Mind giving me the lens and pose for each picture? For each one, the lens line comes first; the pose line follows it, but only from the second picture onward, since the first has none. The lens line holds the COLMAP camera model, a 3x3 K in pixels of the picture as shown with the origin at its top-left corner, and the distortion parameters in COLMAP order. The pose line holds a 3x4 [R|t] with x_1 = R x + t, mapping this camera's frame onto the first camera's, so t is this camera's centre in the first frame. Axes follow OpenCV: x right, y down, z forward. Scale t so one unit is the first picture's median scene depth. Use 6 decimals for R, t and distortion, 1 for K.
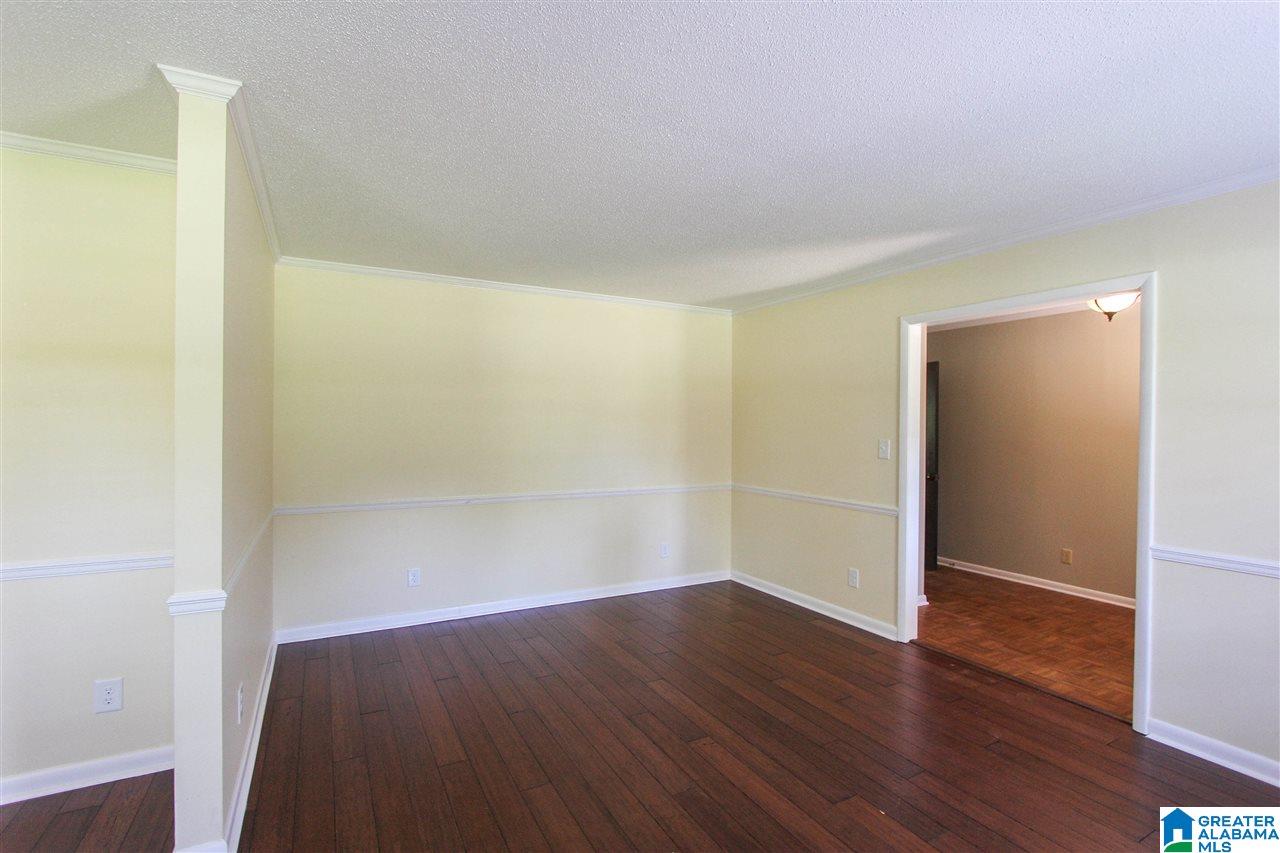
lens RADIAL K [[588.8, 0, 639.8], [0, 588.8, 427.7], [0, 0, 1]] dist [-0.021520, 0.003457]
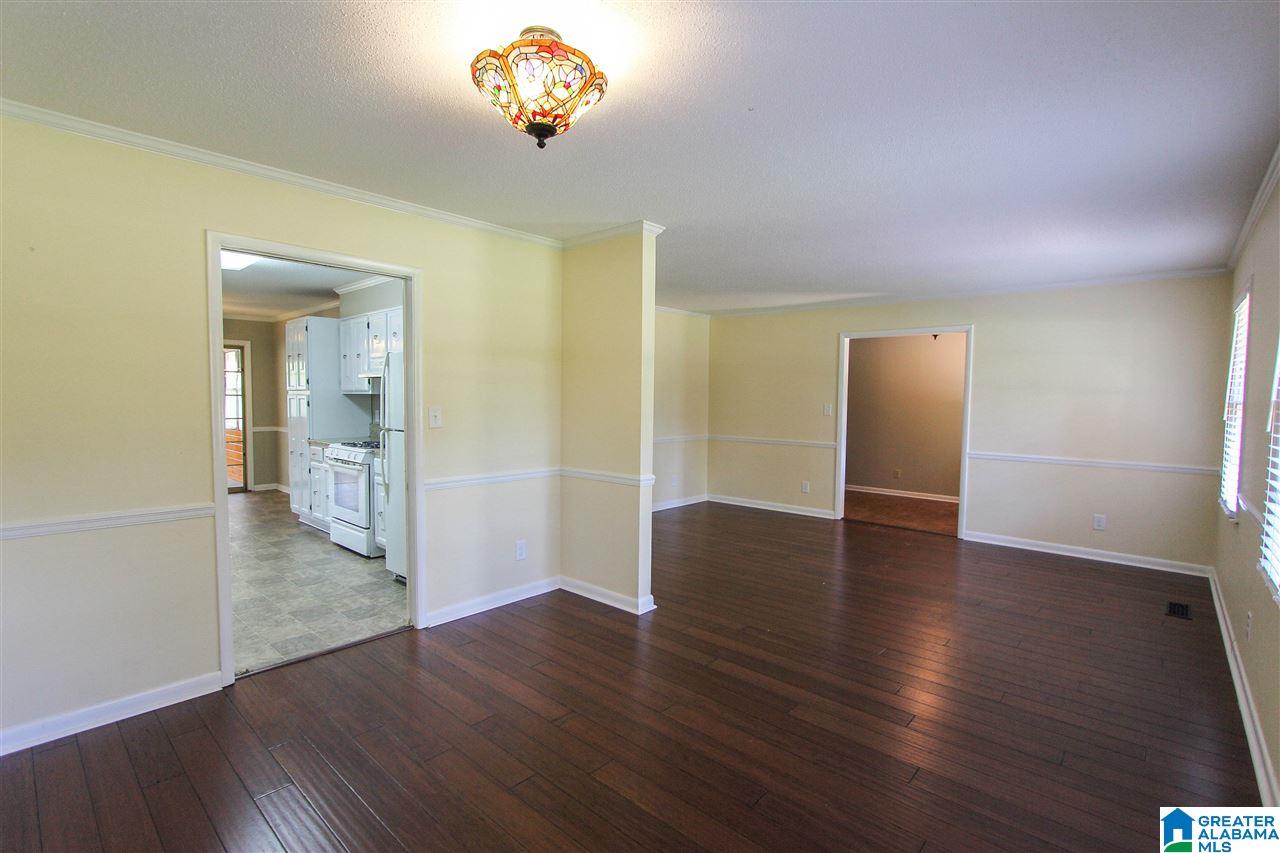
lens RADIAL K [[588.8, 0, 647.2], [0, 588.8, 432.4], [0, 0, 1]] dist [-0.021520, 0.003457]
pose [[0.942070, -0.016756, 0.334997, -0.672213], [-0.003899, 0.998137, 0.060890, -0.000097], [-0.335393, -0.058669, 0.940250, -0.448277]]
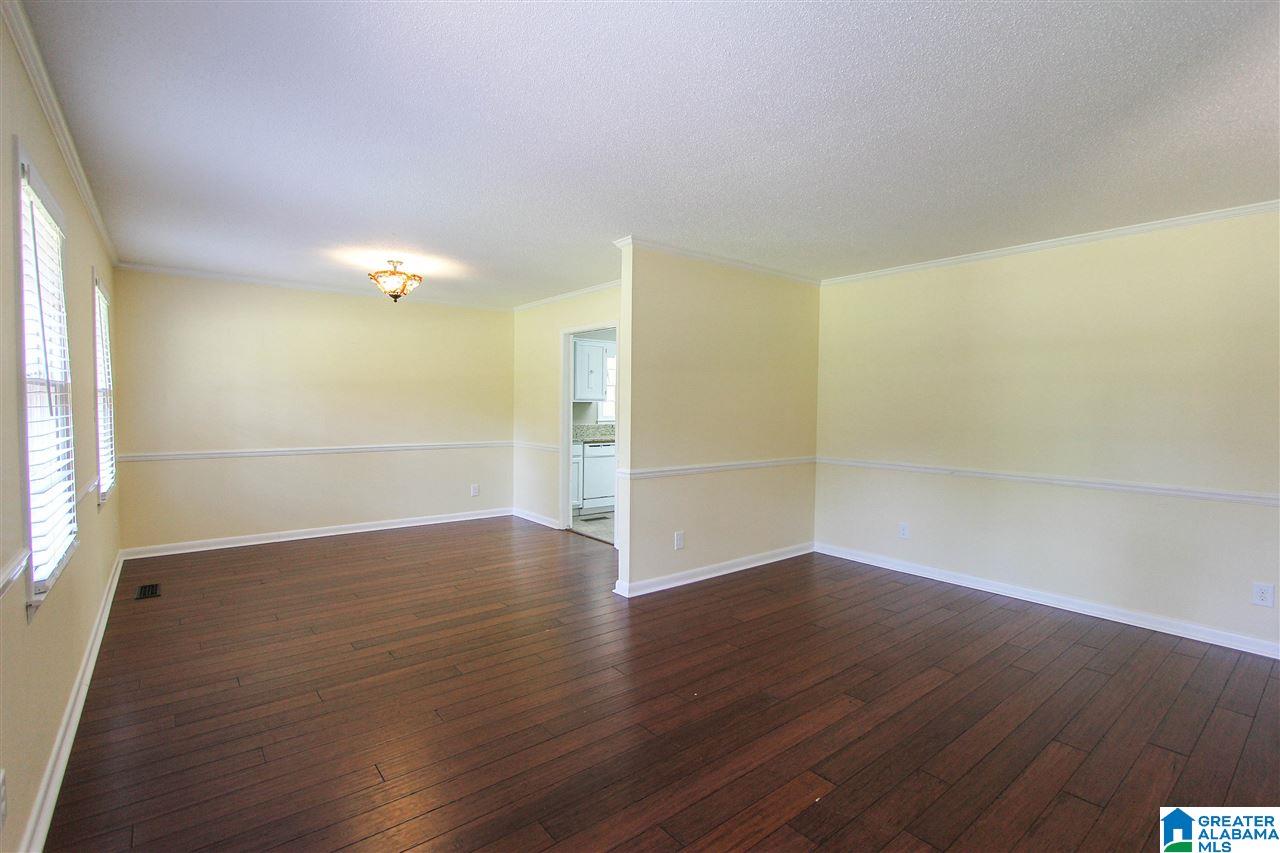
lens RADIAL K [[588.8, 0, 645.0], [0, 588.8, 414.0], [0, 0, 1]] dist [-0.021520, 0.003457]
pose [[0.177692, 0.008803, -0.984047, 0.693639], [-0.015905, 0.999855, 0.006073, 0.028511], [0.983958, 0.014572, 0.177806, 0.309154]]
